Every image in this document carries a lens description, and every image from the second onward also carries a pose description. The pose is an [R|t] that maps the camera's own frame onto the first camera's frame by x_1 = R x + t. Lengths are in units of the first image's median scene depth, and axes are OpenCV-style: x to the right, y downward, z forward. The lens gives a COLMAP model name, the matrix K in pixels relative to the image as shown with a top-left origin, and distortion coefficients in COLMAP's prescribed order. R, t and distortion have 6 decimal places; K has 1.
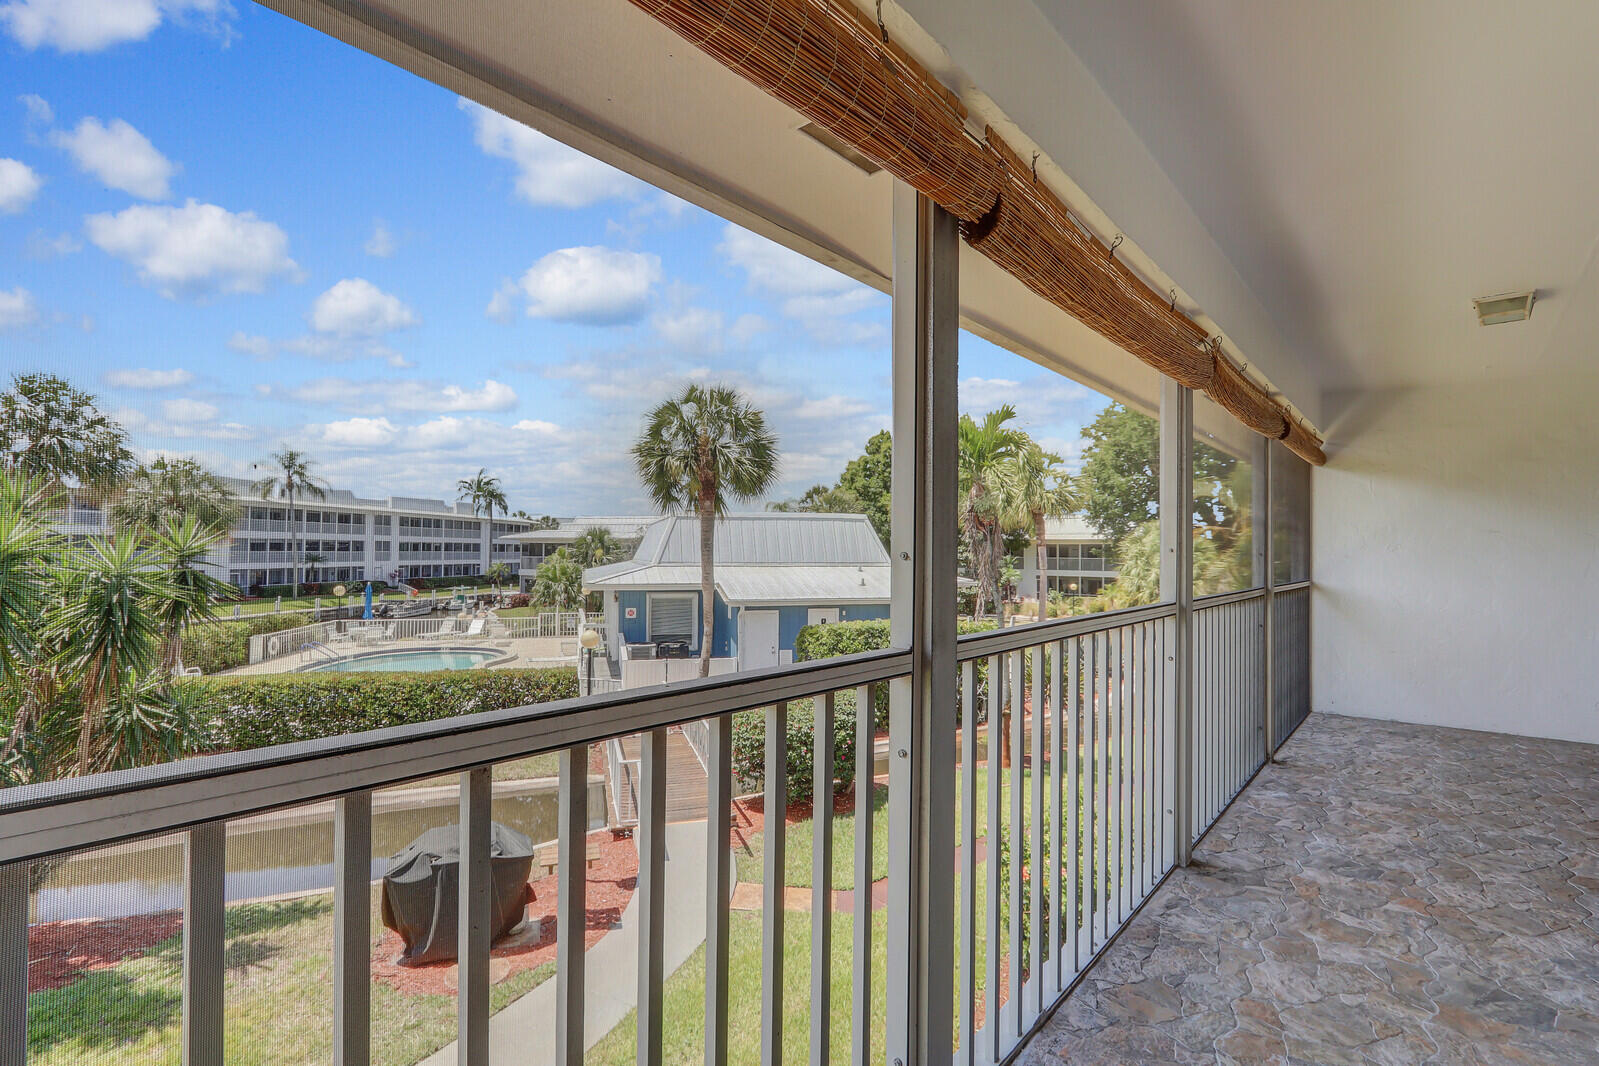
lens RADIAL K [[757.8, 0, 810.0], [0, 757.8, 539.3], [0, 0, 1]] dist [-0.005901, -0.001082]
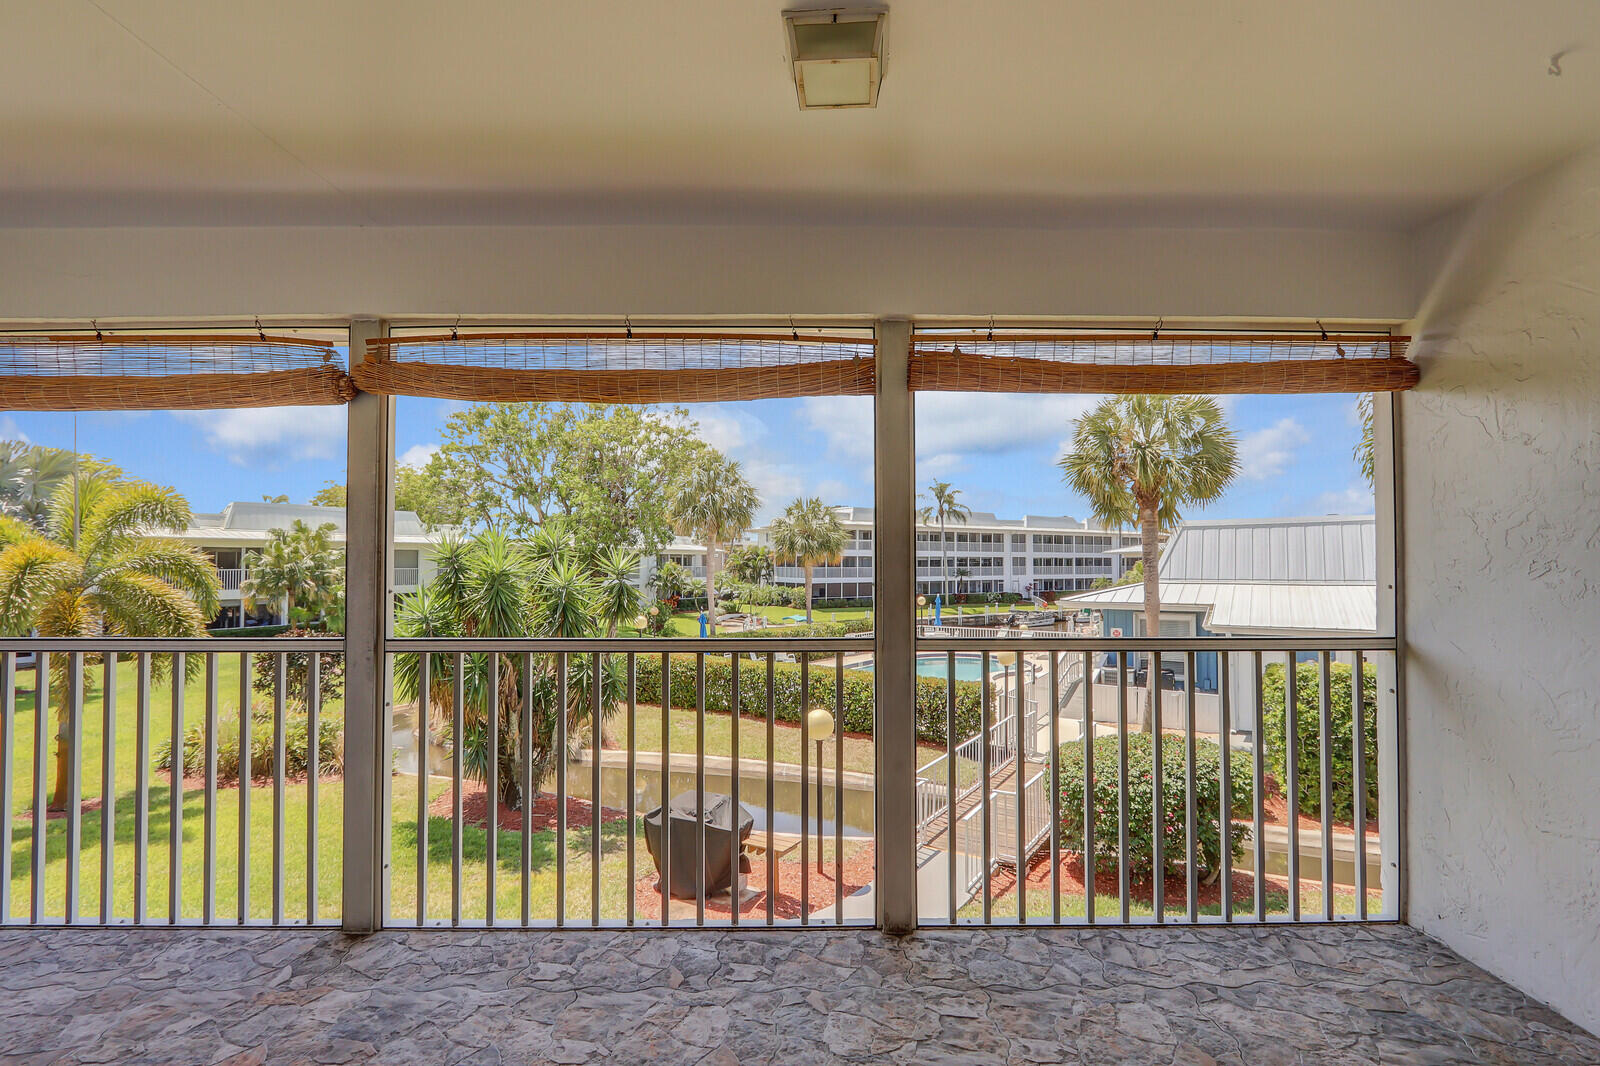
lens RADIAL K [[758.3, 0, 807.5], [0, 758.3, 538.4], [0, 0, 1]] dist [-0.005901, -0.001082]
pose [[0.642587, -0.032174, -0.765537, 0.092455], [0.017512, 0.999474, -0.027306, -0.000239], [0.766012, 0.004141, 0.642812, 0.050106]]
